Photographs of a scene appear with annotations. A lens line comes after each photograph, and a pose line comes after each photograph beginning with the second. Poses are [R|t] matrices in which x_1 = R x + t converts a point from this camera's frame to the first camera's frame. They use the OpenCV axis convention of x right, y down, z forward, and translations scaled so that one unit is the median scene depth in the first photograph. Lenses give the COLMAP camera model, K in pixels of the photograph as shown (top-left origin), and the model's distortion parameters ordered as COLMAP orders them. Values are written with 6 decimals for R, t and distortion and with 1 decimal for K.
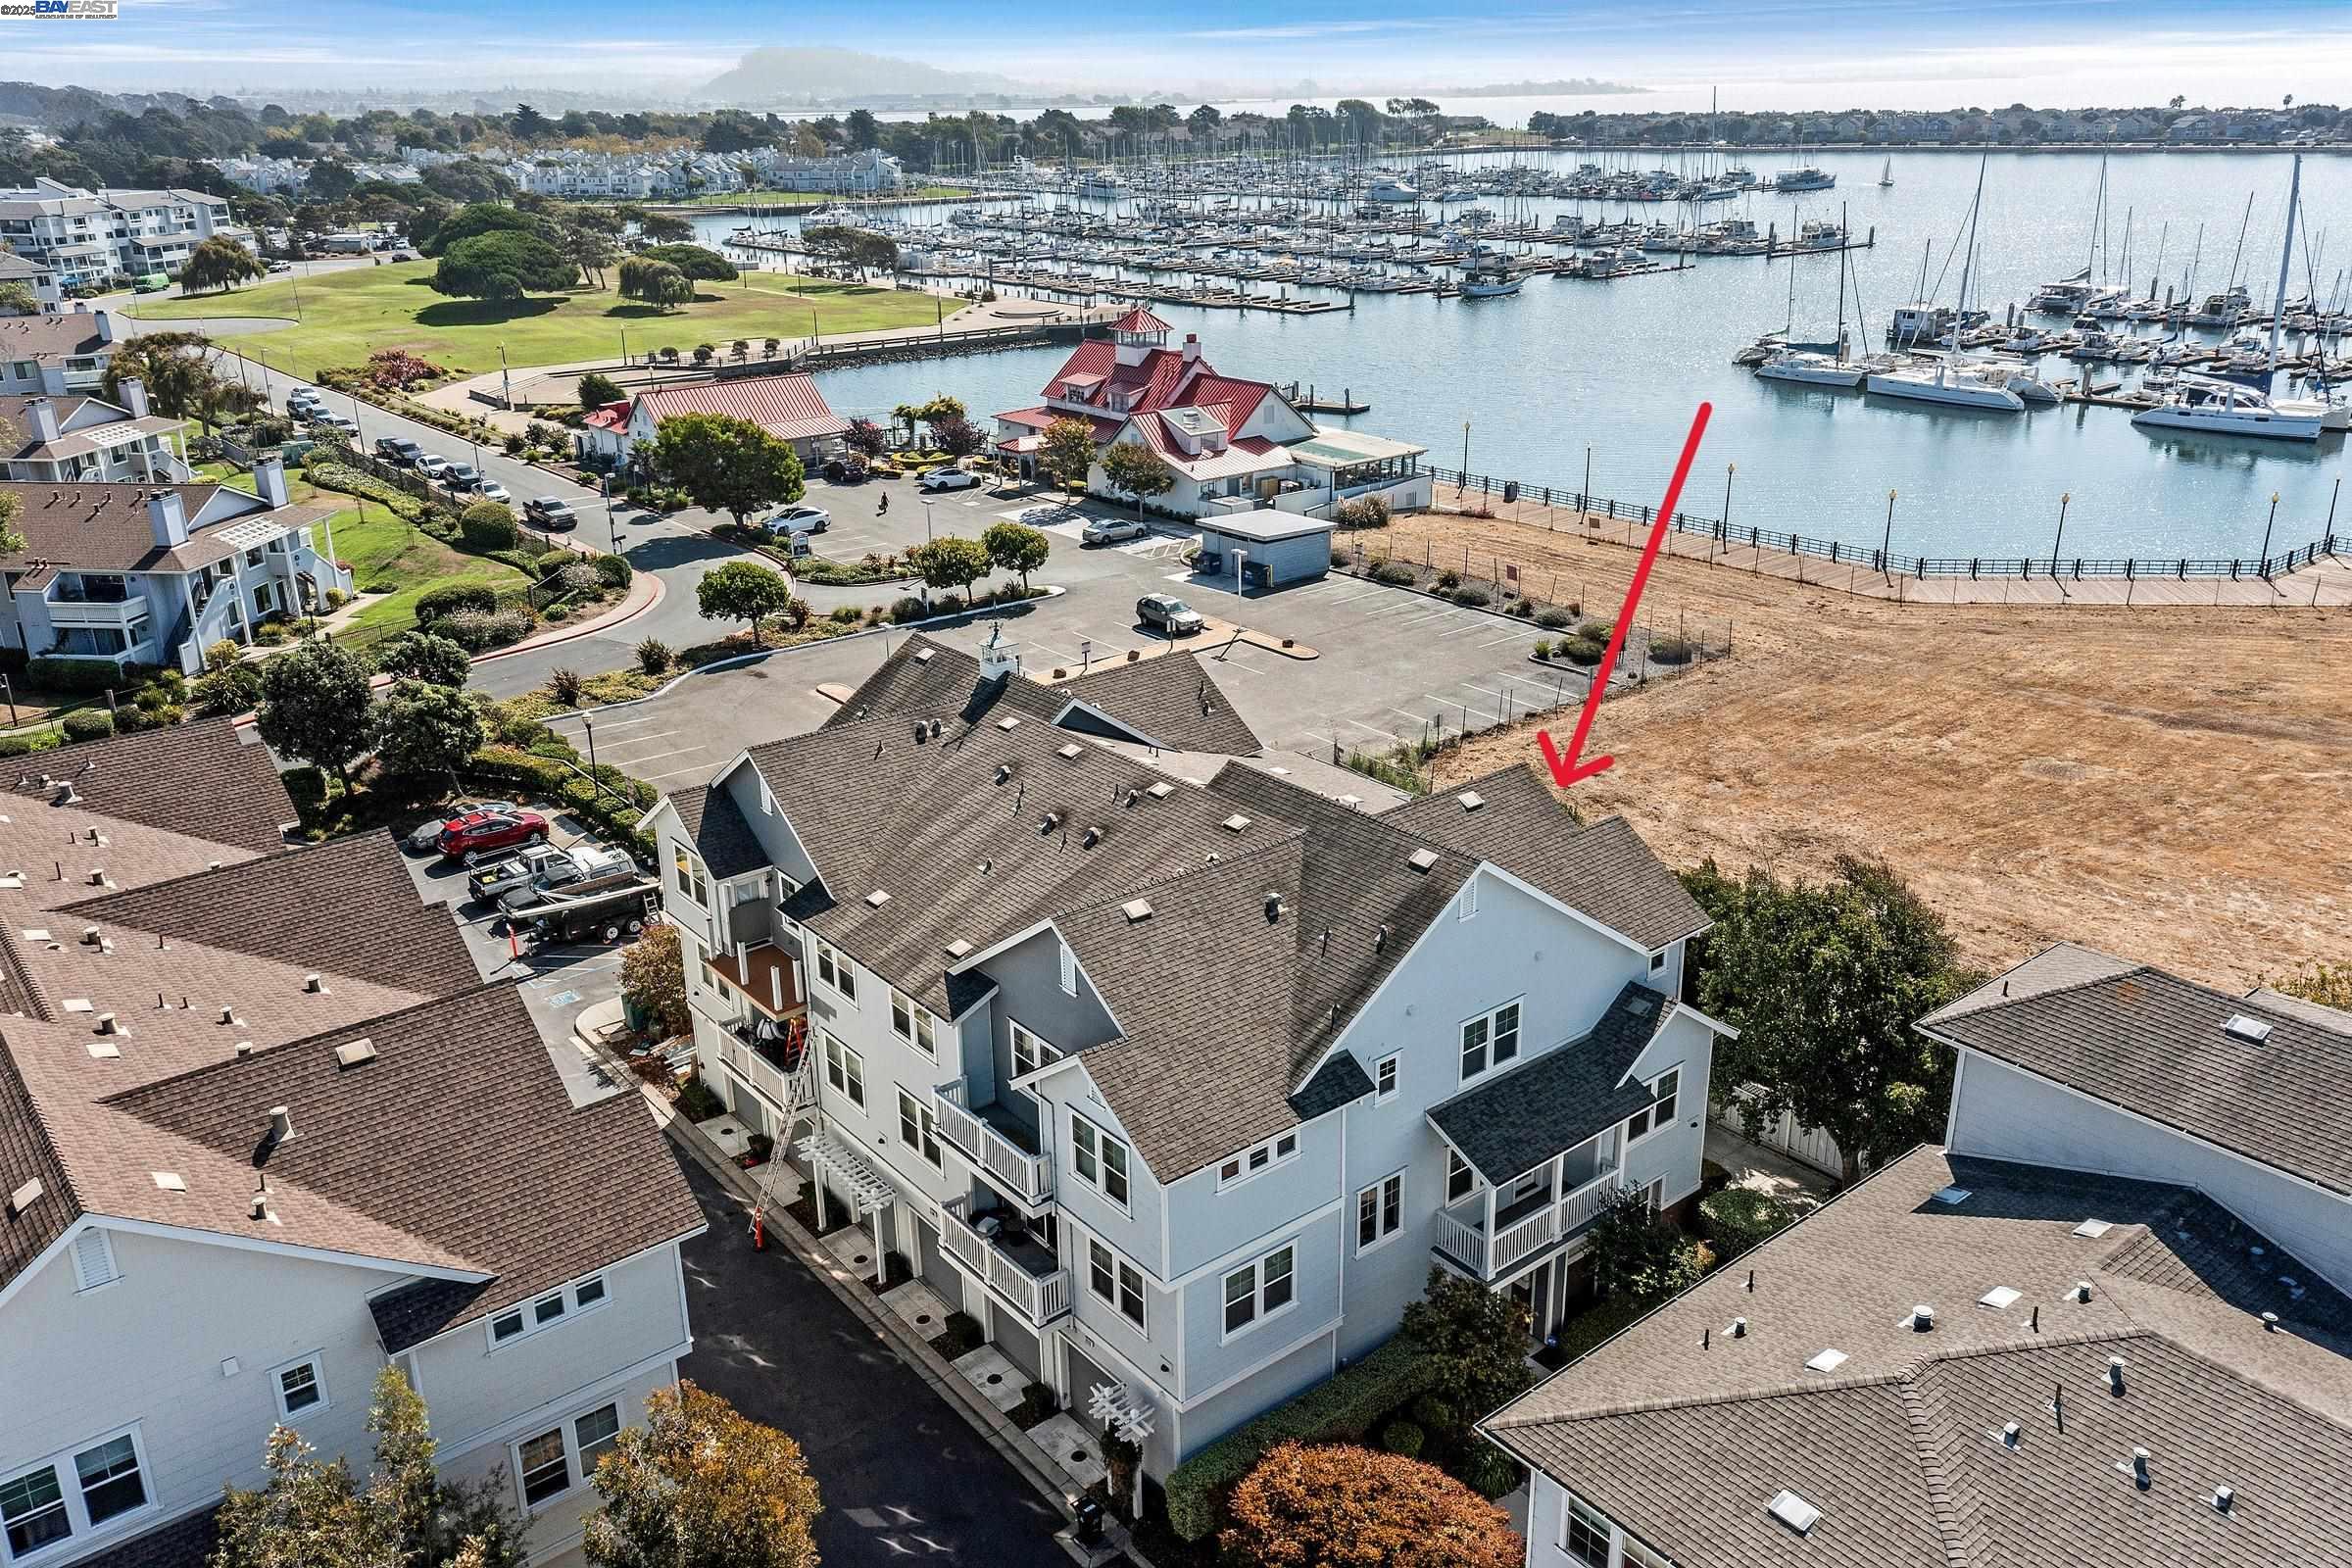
lens RADIAL K [[1842.0, 0, 1176.0], [0, 1842.0, 784.0], [0, 0, 1]] dist [0.033079, -0.005973]
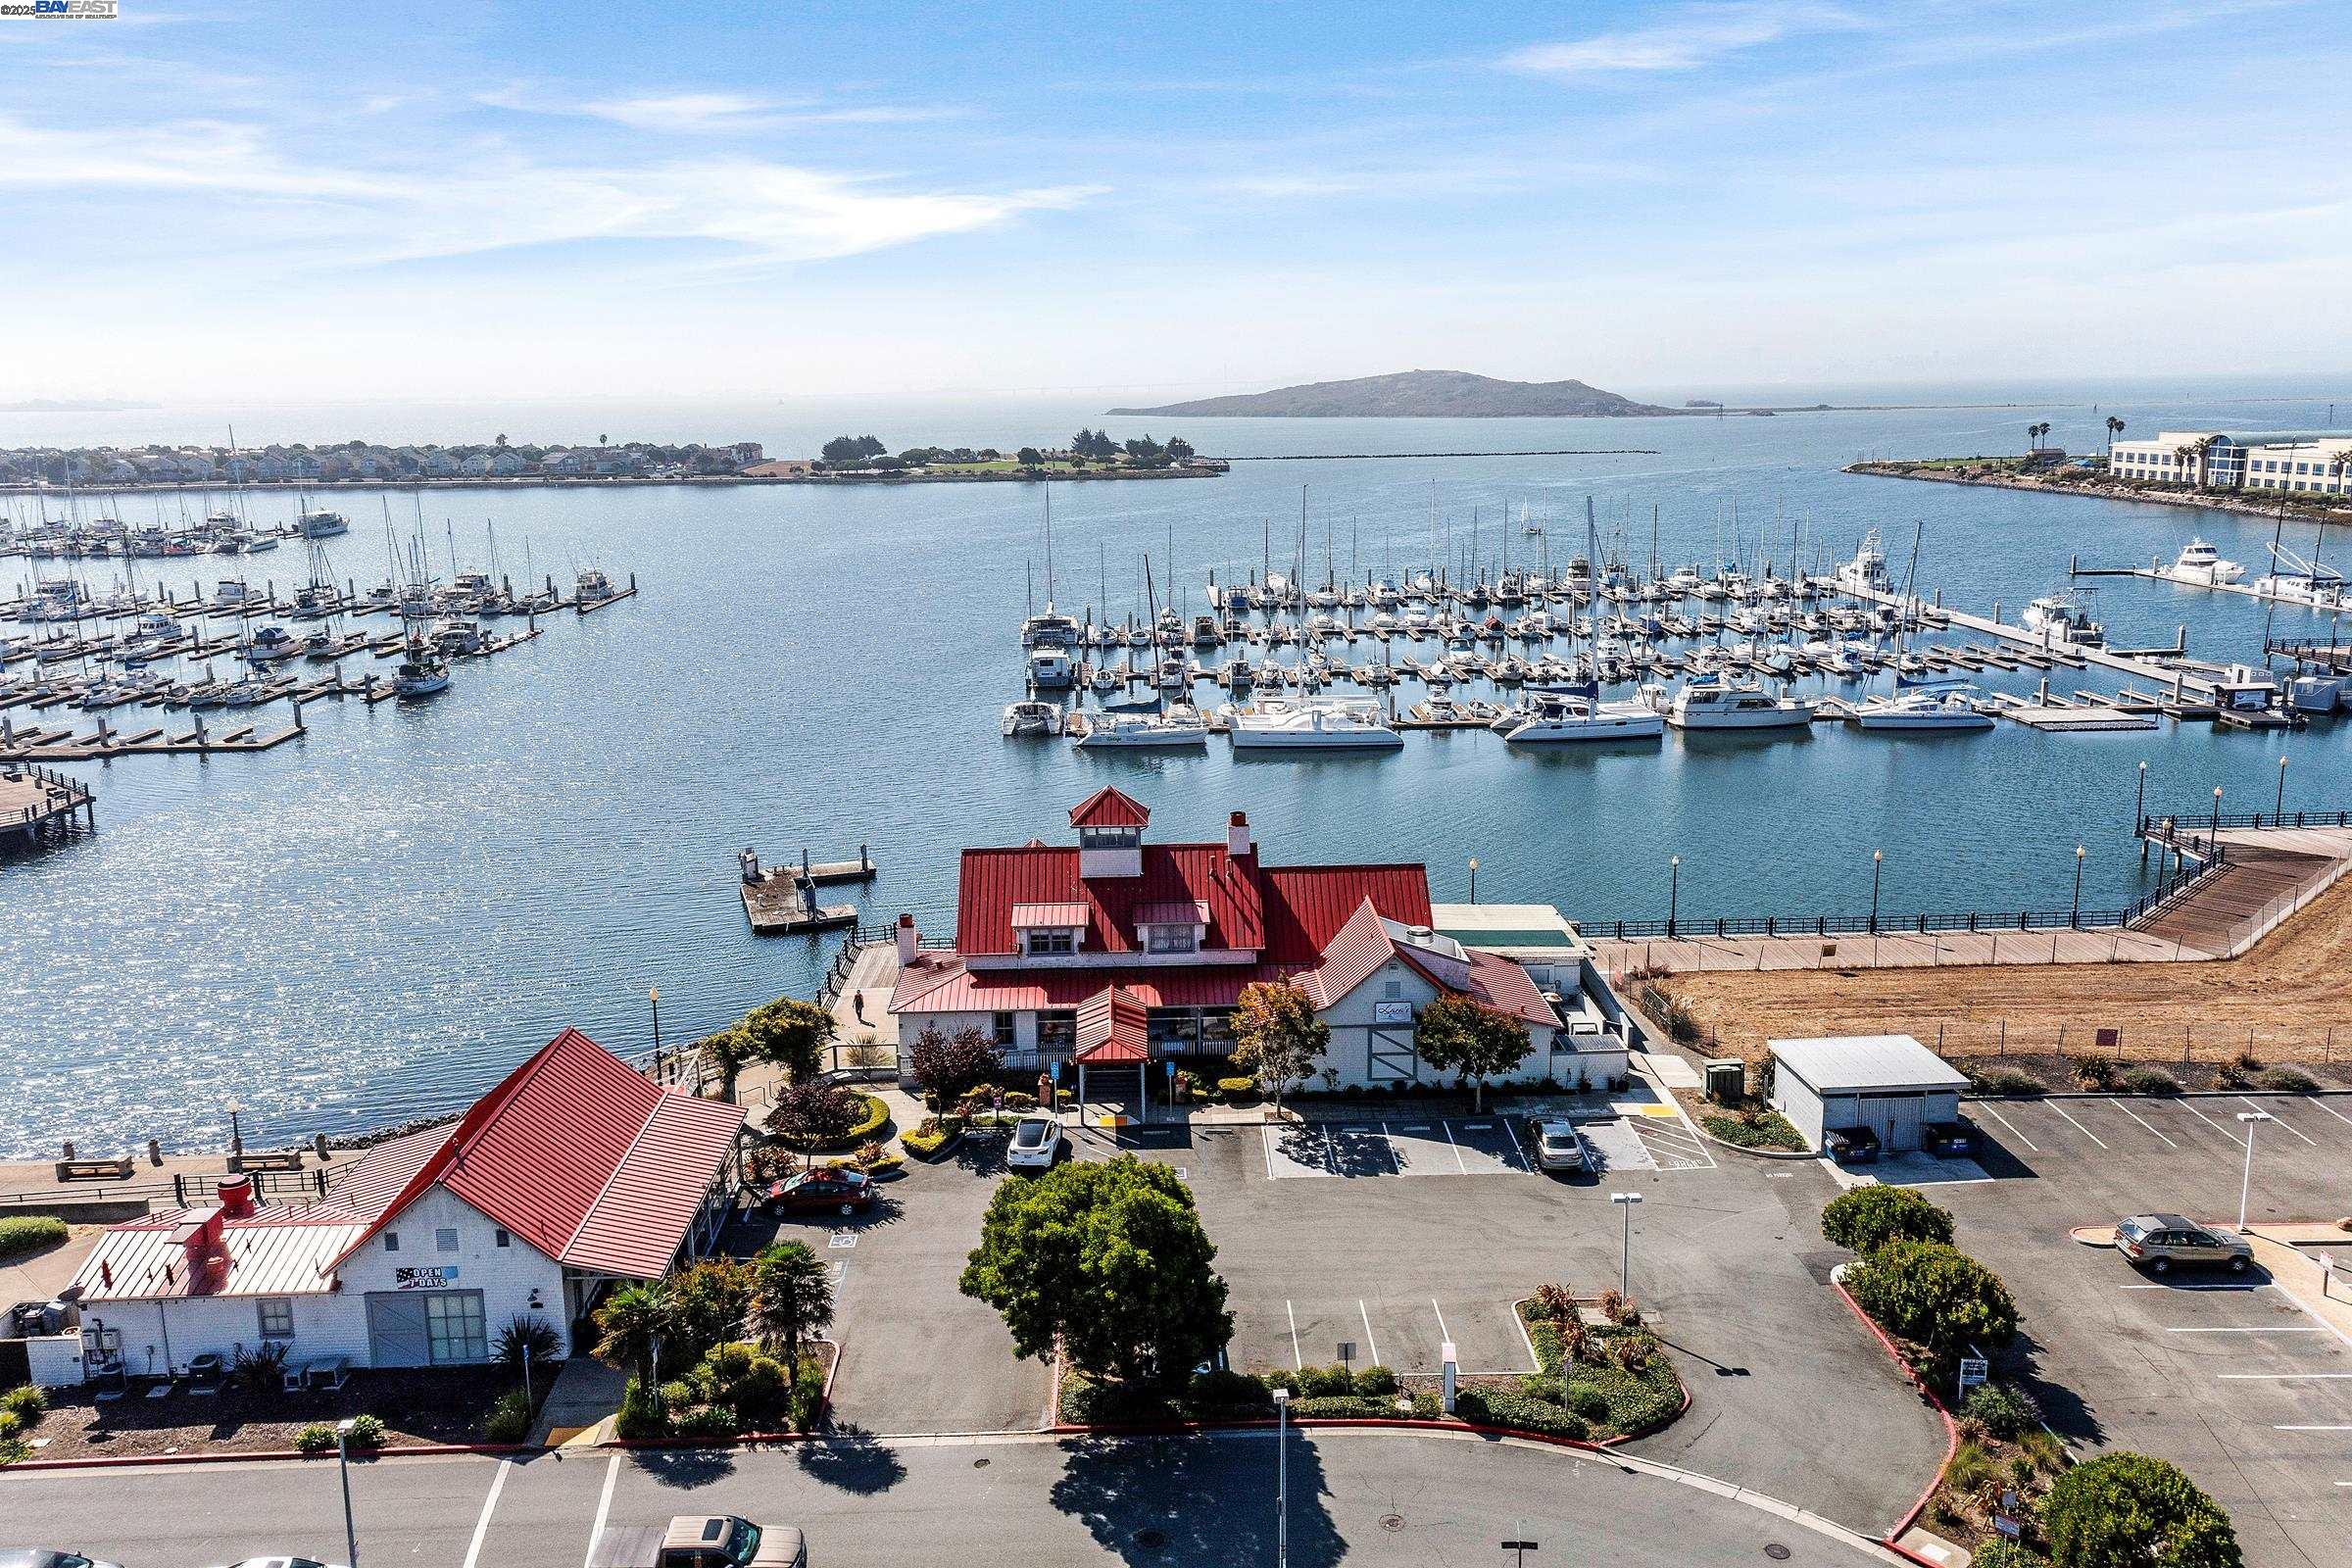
lens RADIAL K [[1842.0, 0, 1176.0], [0, 1842.0, 784.0], [0, 0, 1]] dist [0.033079, -0.005973]
pose [[0.601173, -0.158482, 0.783246, -0.423609], [0.284960, 0.958218, -0.024832, -0.200471], [-0.746585, 0.238122, 0.621216, 0.502257]]
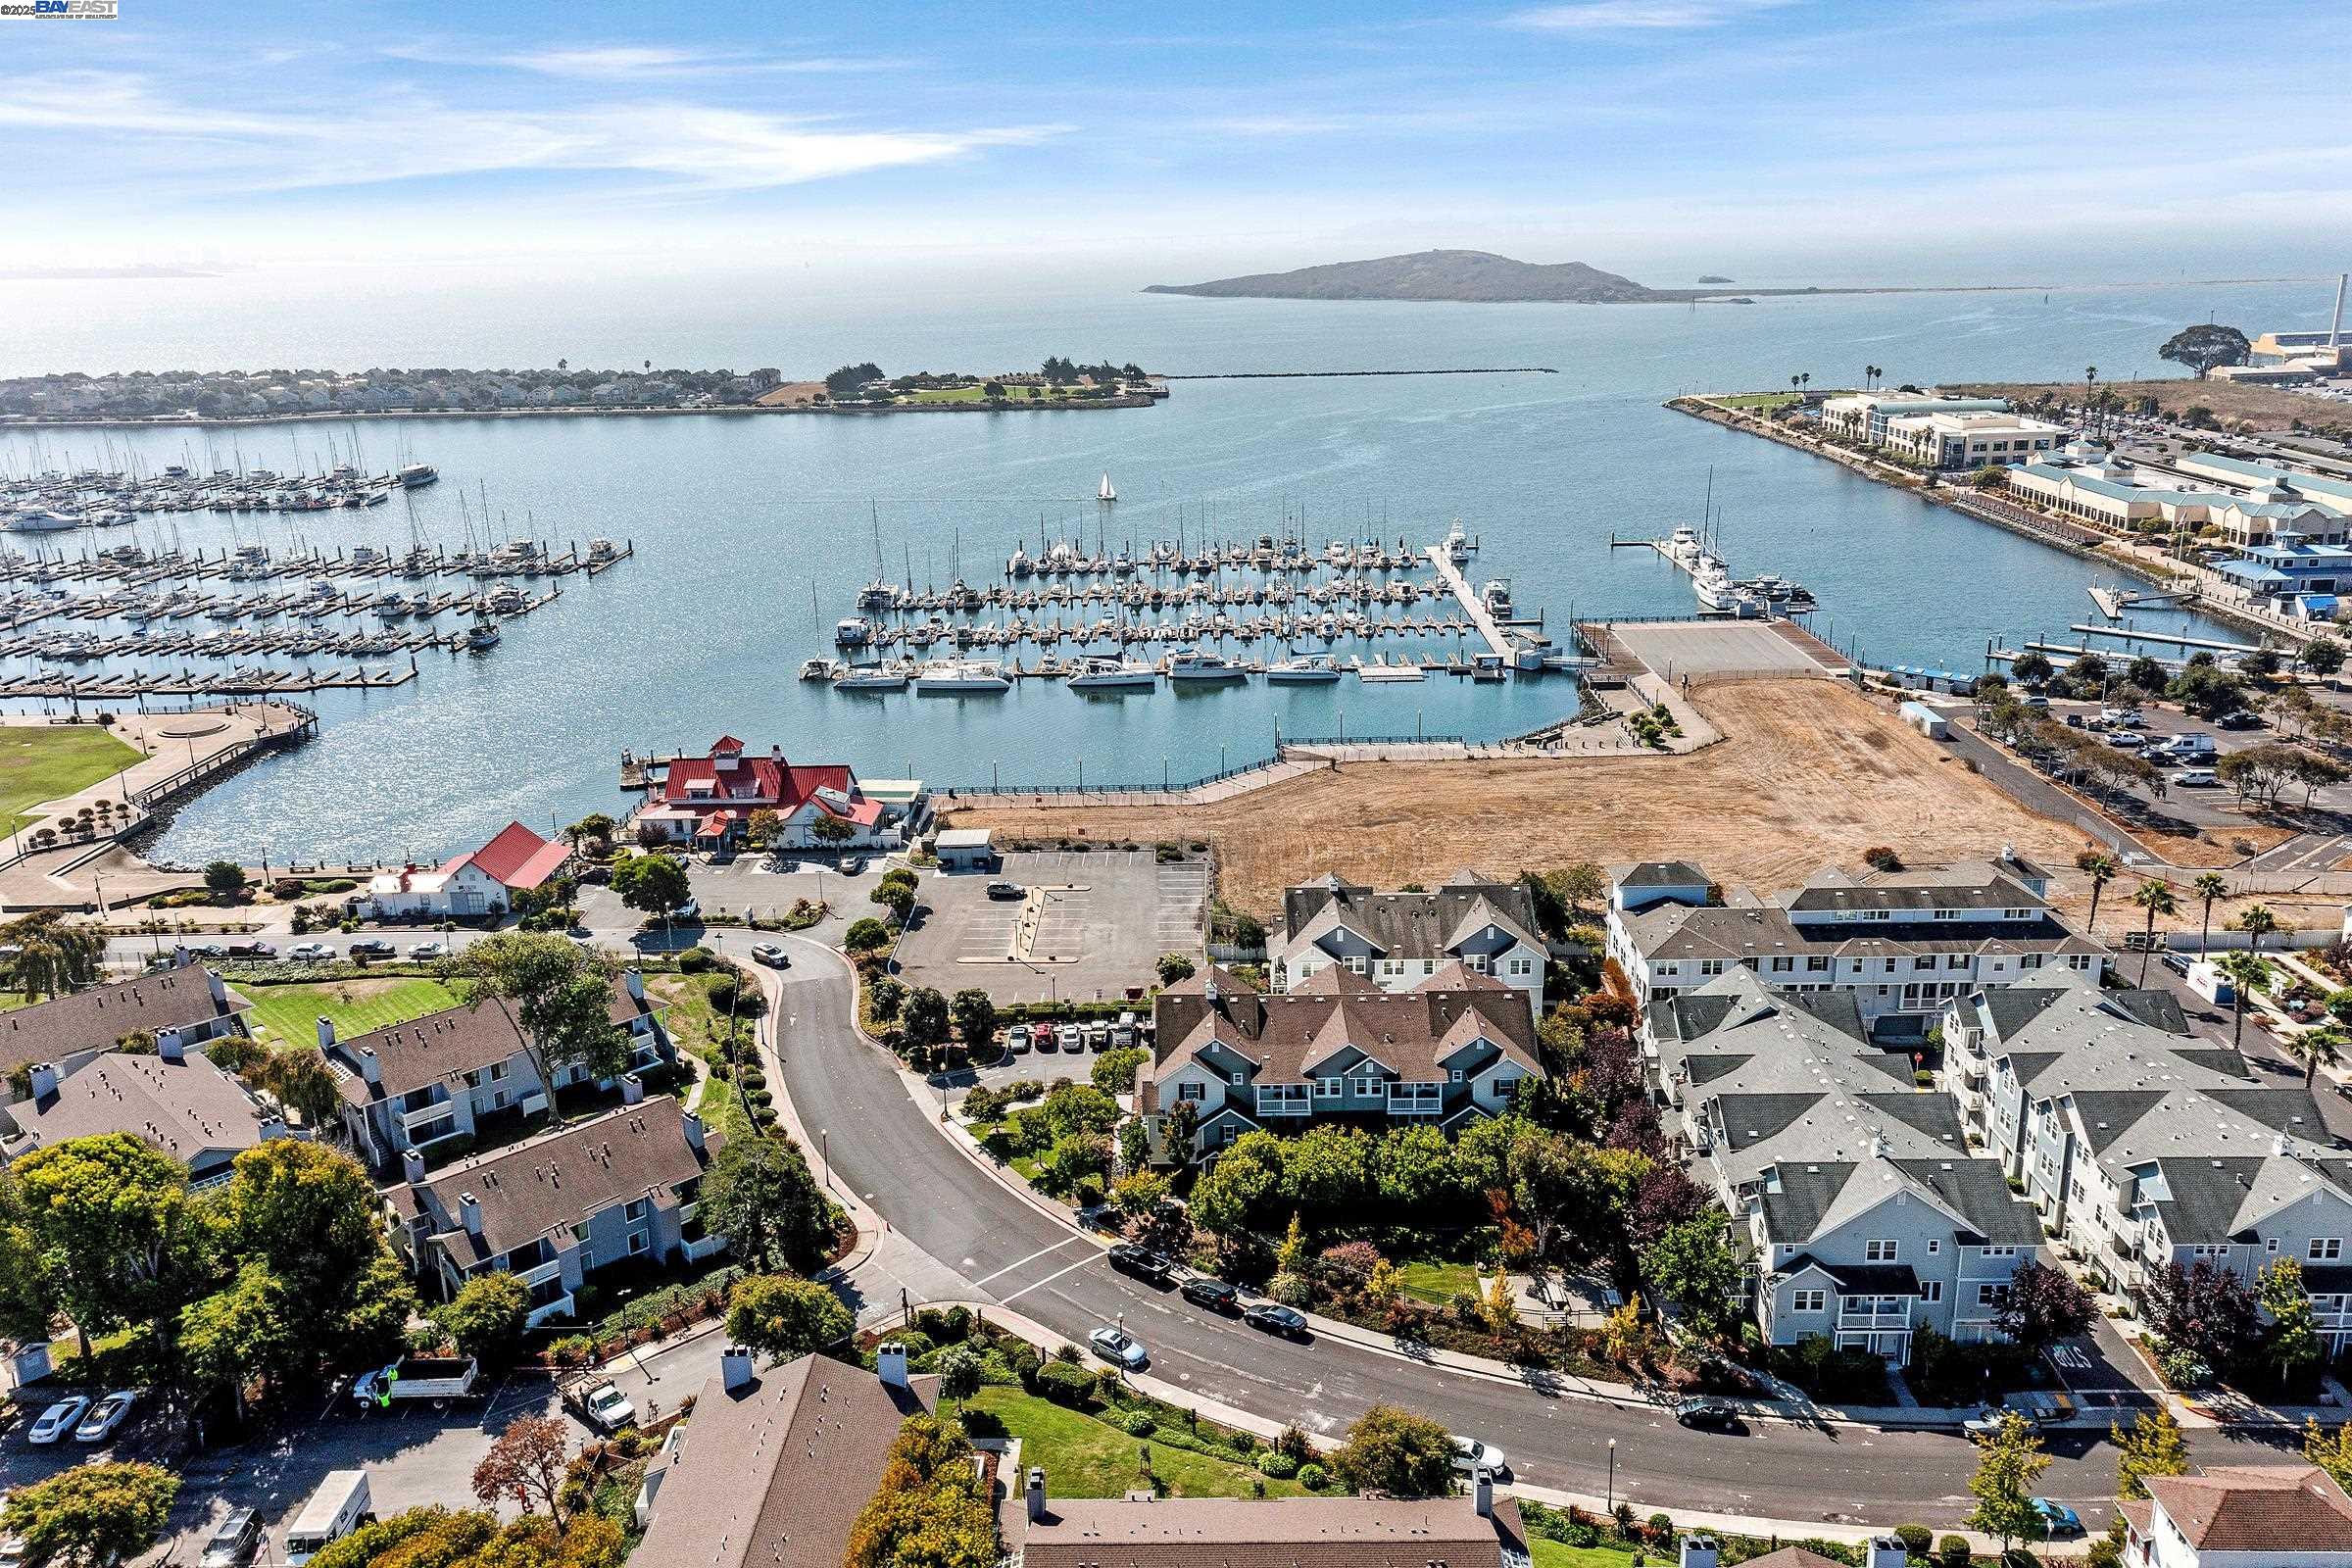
lens RADIAL K [[1818.8, 0, 1176.0], [0, 1818.8, 784.0], [0, 0, 1]] dist [0.037849, -0.002911]
pose [[0.633424, -0.216547, 0.742888, -0.840446], [0.279813, 0.959178, 0.041011, -0.144224], [-0.721443, 0.181892, 0.668159, -0.320432]]
